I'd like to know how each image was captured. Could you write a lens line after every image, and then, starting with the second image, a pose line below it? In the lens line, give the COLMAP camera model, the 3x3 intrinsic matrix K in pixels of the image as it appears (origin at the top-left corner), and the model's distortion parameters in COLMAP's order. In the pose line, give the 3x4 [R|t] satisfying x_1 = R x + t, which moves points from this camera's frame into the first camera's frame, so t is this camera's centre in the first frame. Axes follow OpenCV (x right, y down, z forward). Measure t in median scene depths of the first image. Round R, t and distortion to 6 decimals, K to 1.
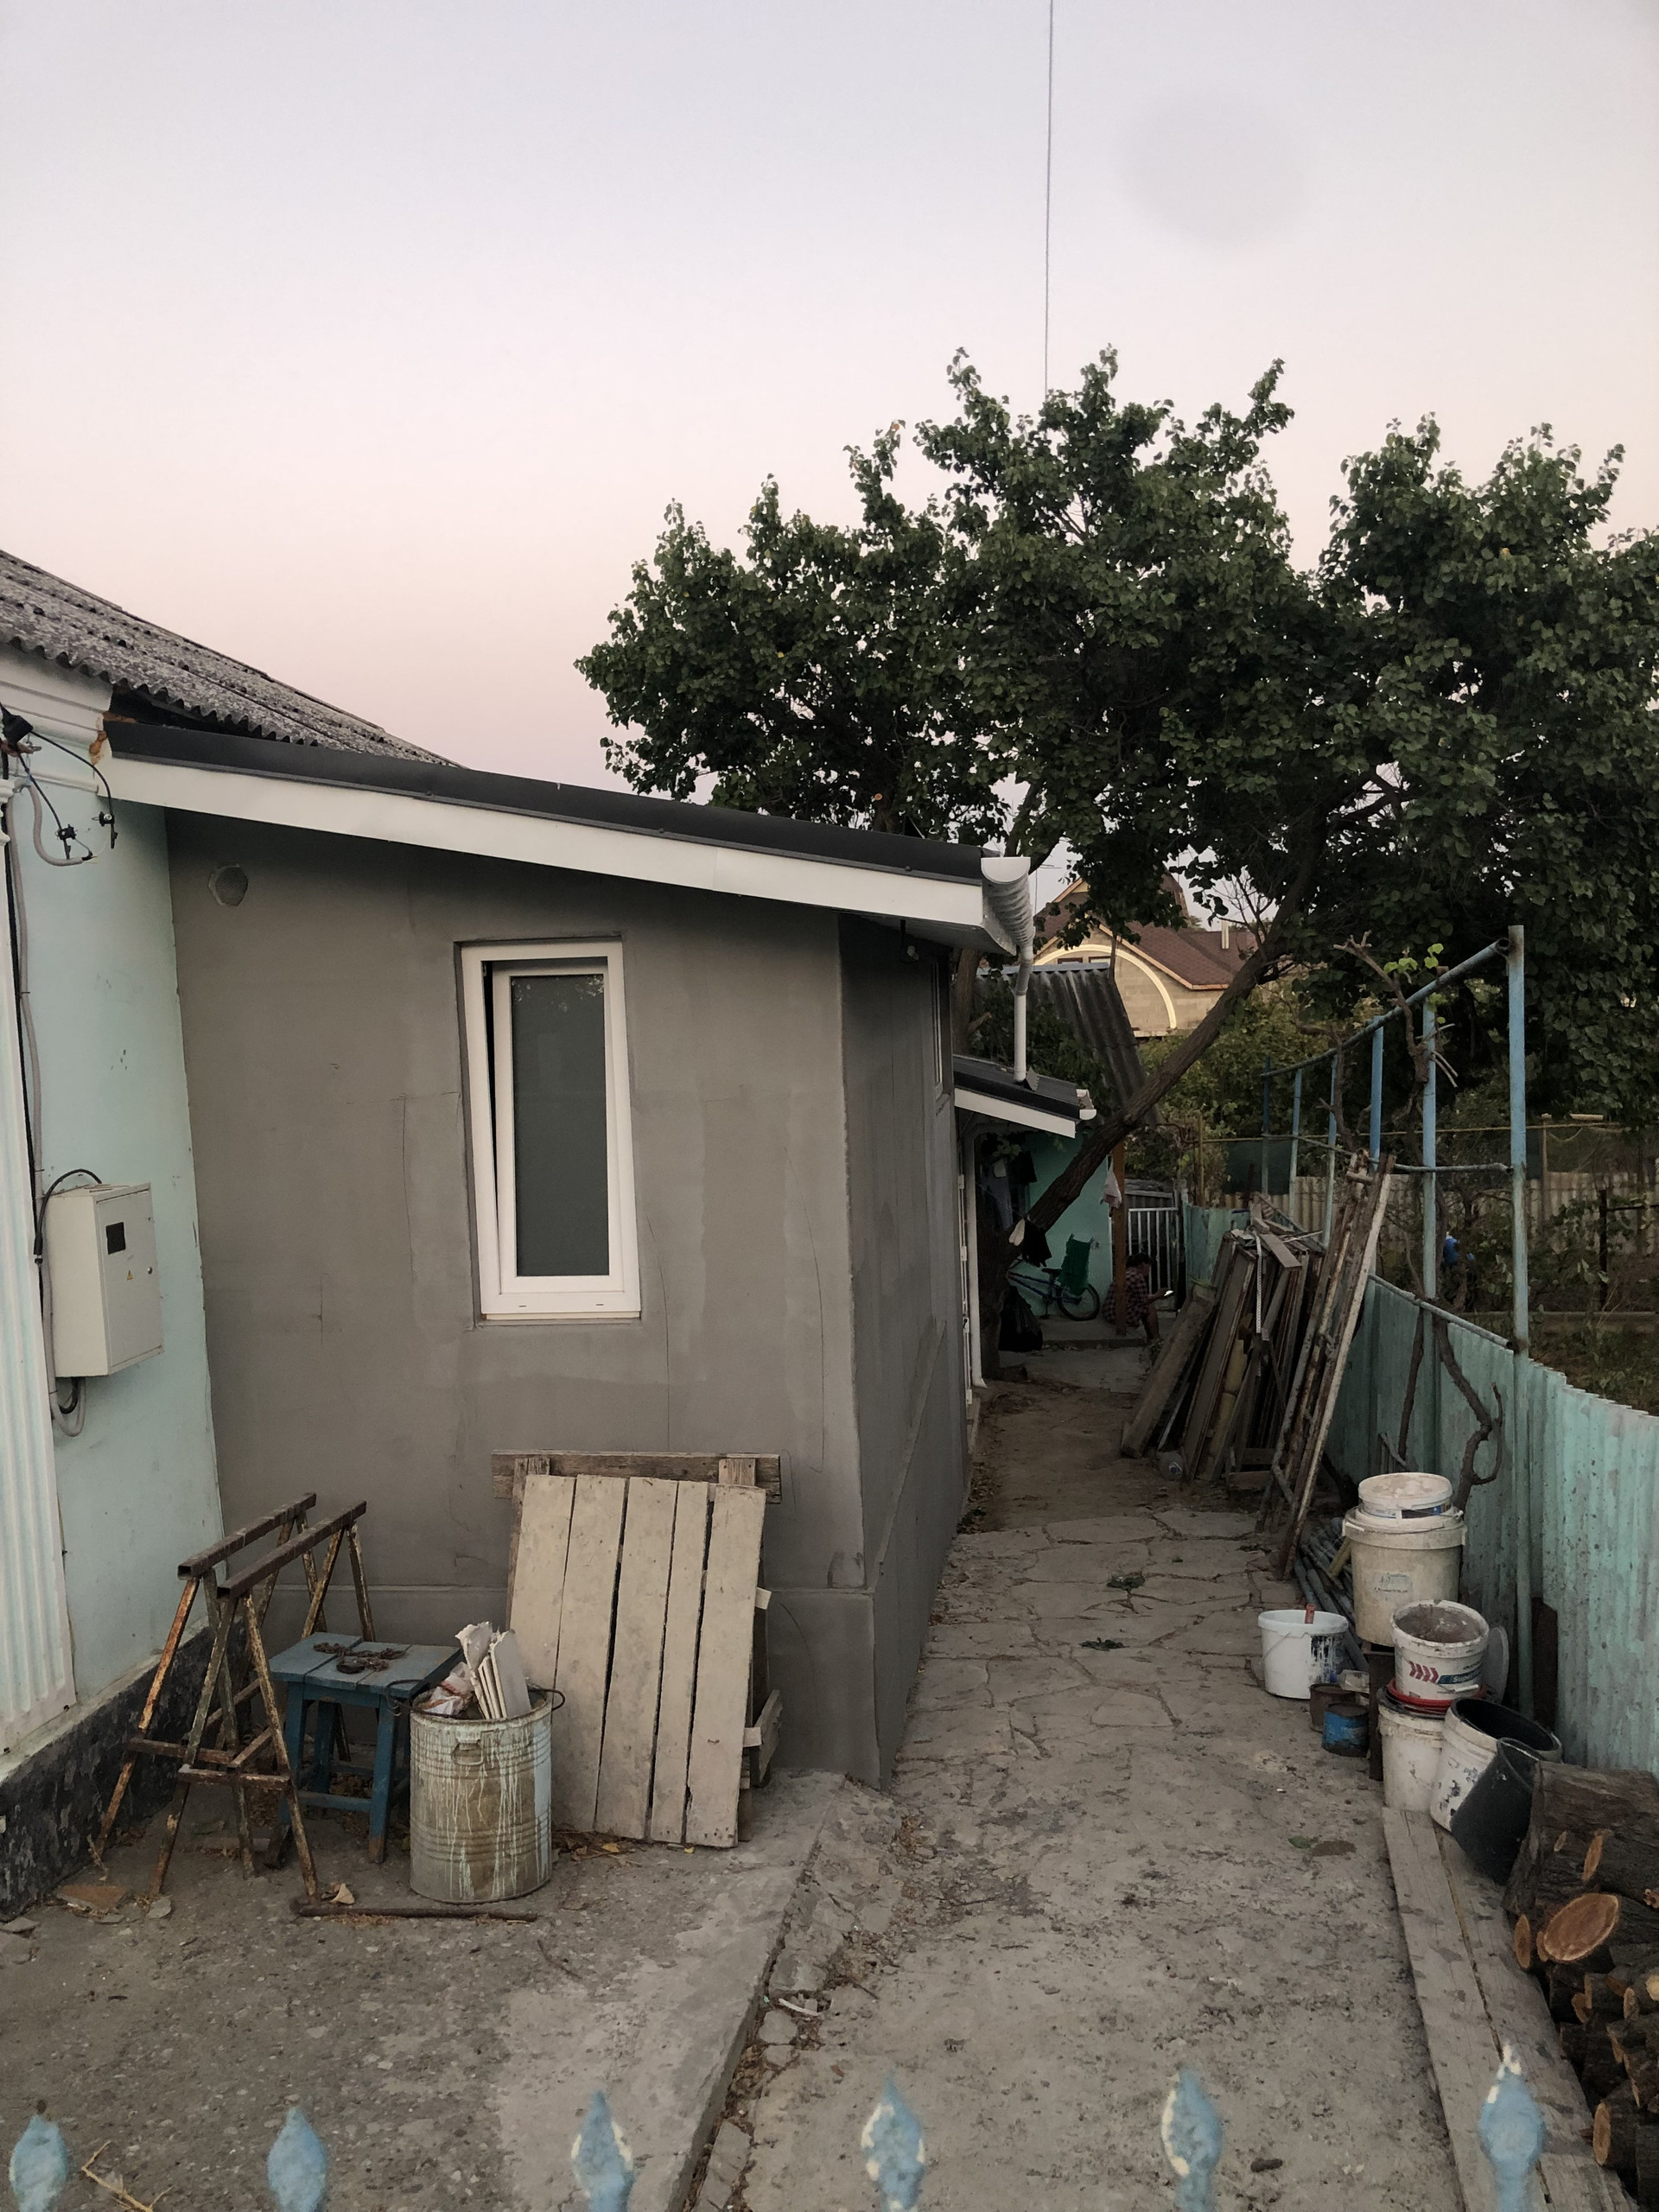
lens RADIAL K [[1808.8, 0, 828.3], [0, 1808.8, 1108.6], [0, 0, 1]] dist [-0.002028, -0.005336]
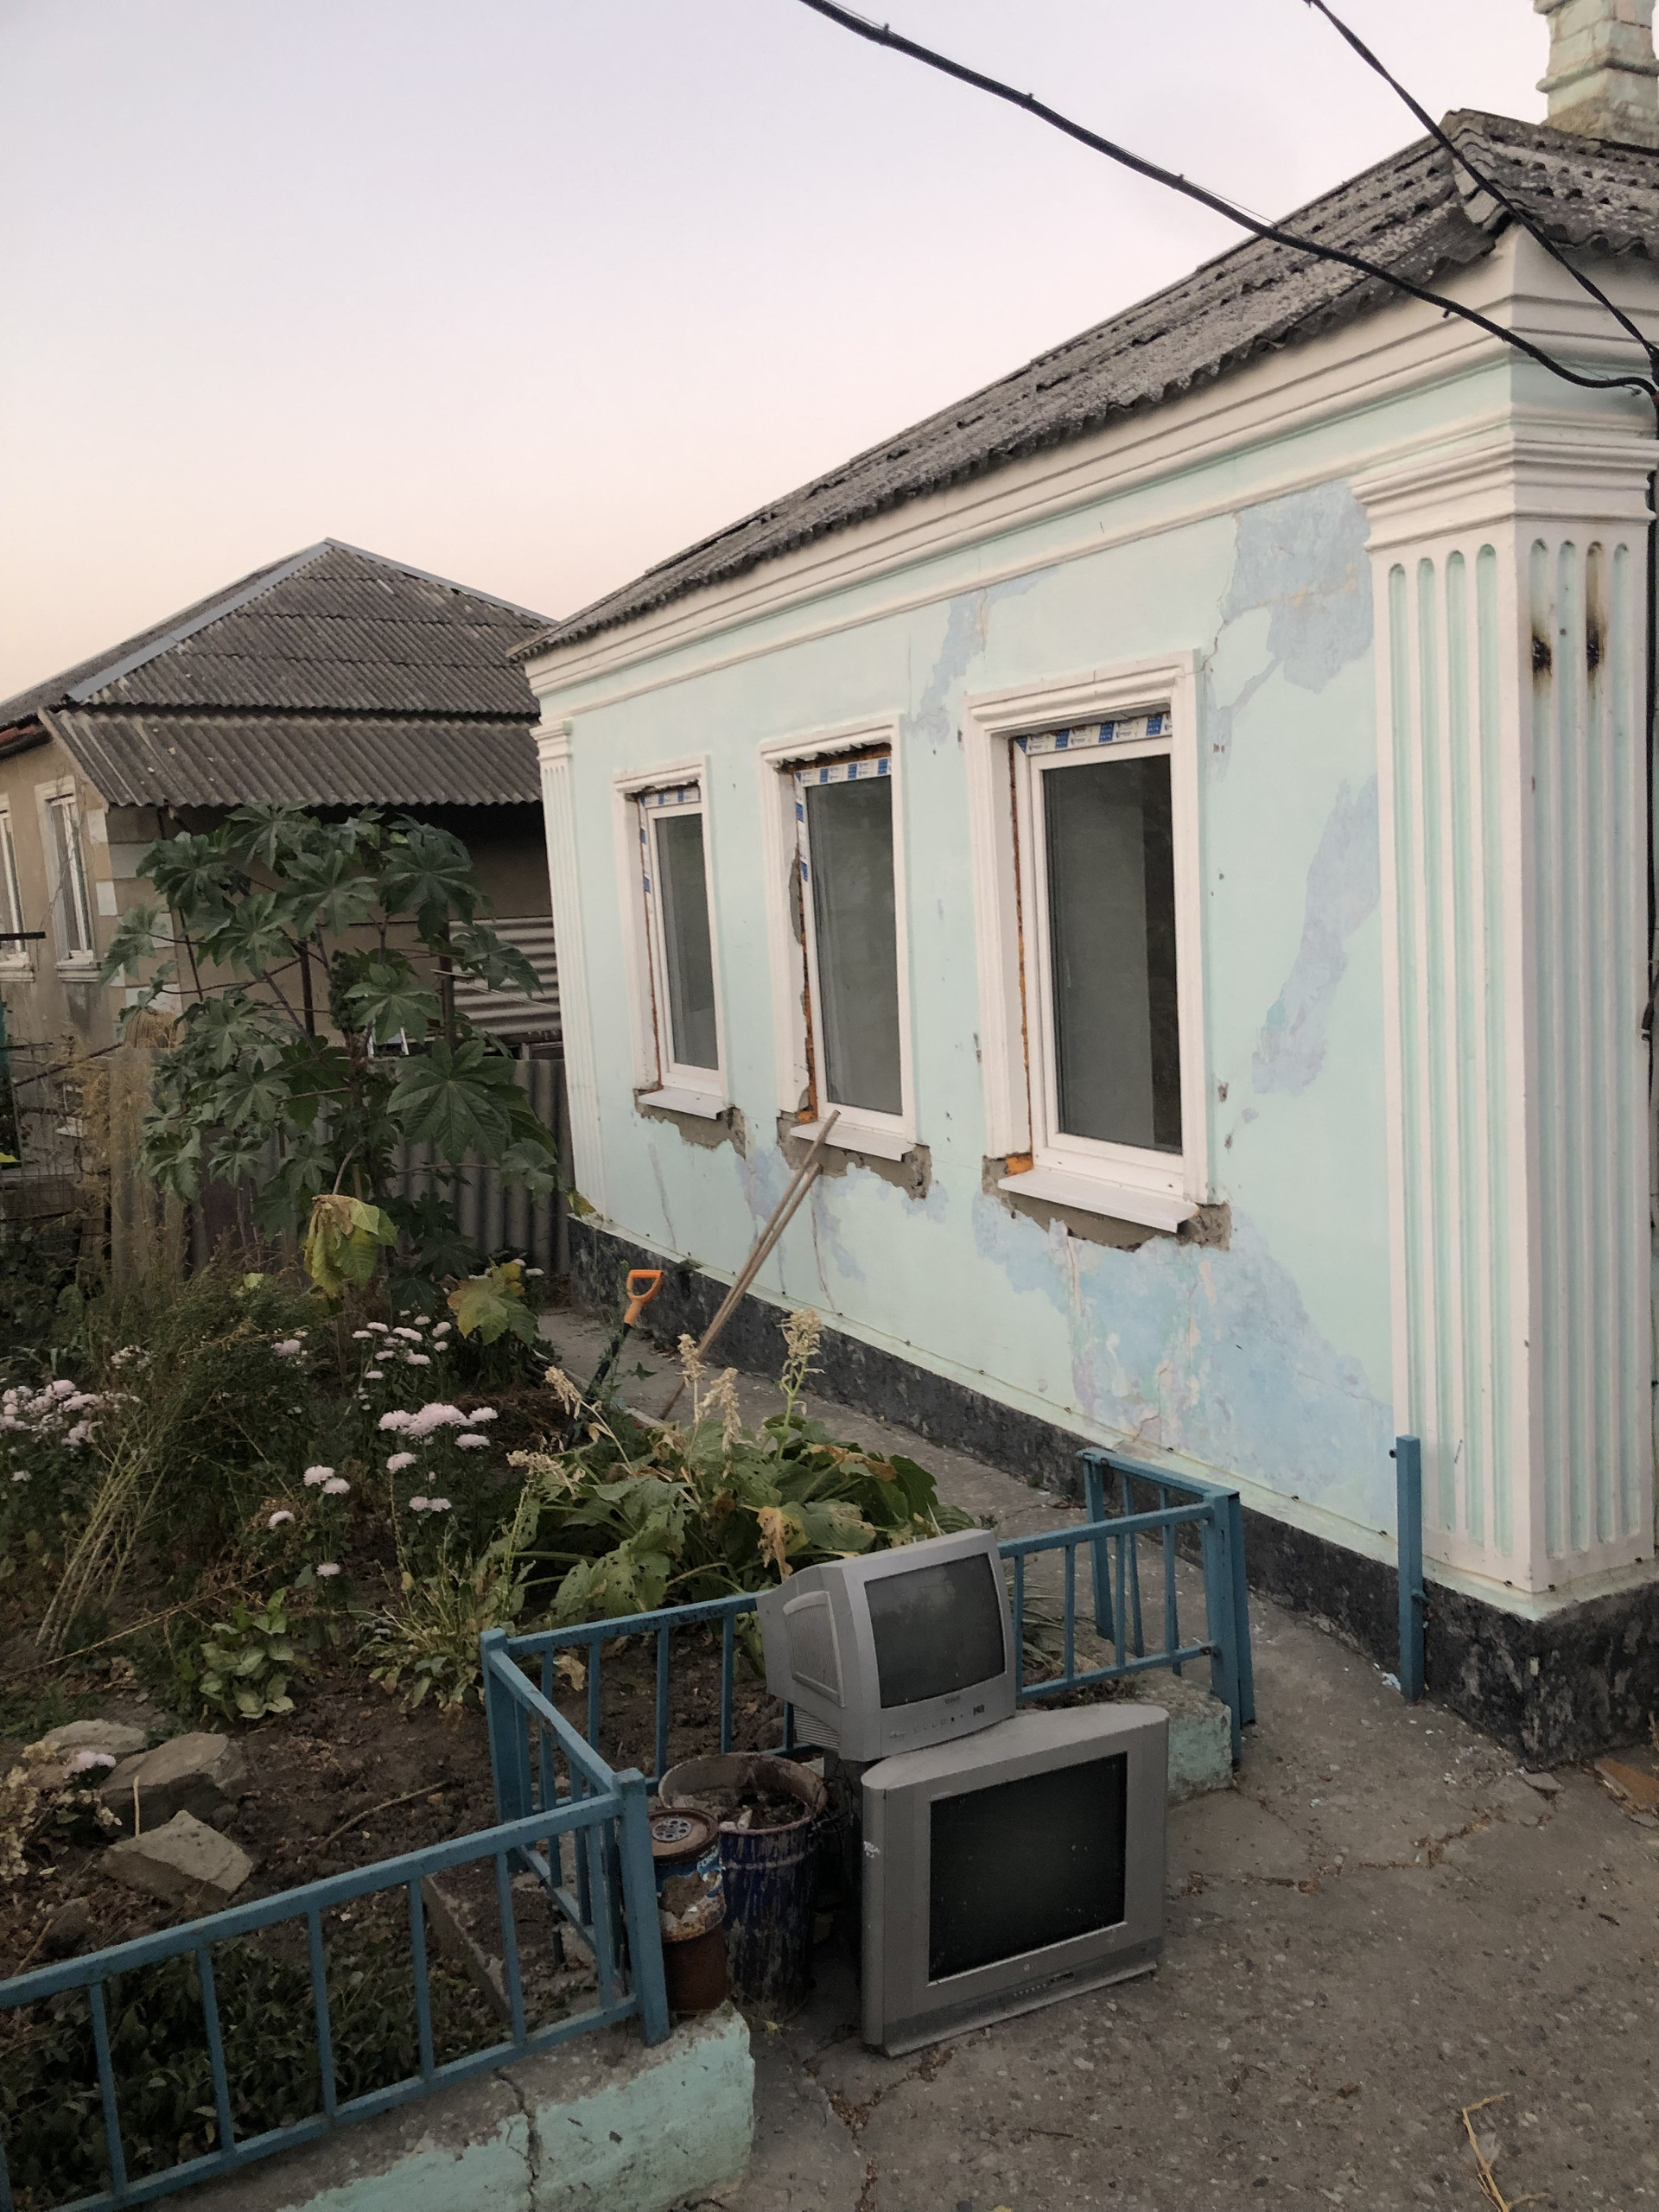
lens RADIAL K [[1808.8, 0, 830.3], [0, 1808.8, 1113.1], [0, 0, 1]] dist [-0.002028, -0.005336]
pose [[0.561112, 0.124804, -0.818277, 0.037993], [-0.018465, 0.990209, 0.138365, 0.011294], [0.827534, -0.062529, 0.557923, 0.227486]]
